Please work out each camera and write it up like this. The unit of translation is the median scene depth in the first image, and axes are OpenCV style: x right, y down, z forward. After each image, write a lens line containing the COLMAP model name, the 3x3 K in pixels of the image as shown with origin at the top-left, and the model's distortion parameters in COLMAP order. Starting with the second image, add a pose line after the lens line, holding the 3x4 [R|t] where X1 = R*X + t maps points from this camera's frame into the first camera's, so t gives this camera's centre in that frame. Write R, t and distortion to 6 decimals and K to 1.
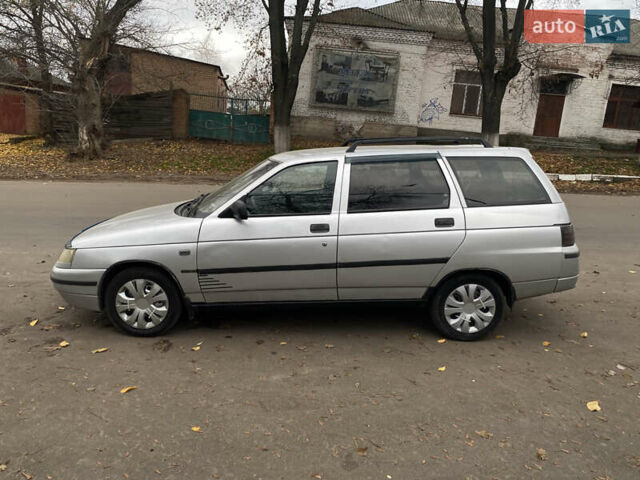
lens RADIAL K [[493.9, 0, 317.9], [0, 493.9, 241.3], [0, 0, 1]] dist [0.026072, -0.035218]
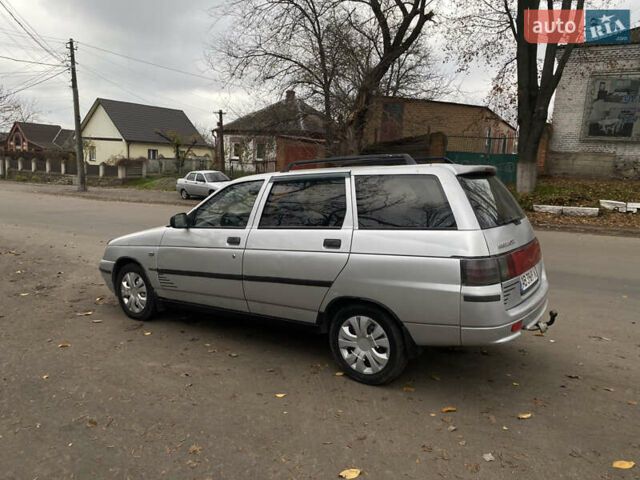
lens RADIAL K [[493.9, 0, 302.0], [0, 493.9, 223.9], [0, 0, 1]] dist [0.026072, -0.035218]
pose [[0.804809, 0.042489, -0.592012, 0.737952], [-0.113575, 0.990027, -0.083345, 0.009027], [0.582567, 0.134315, 0.801608, 0.205557]]
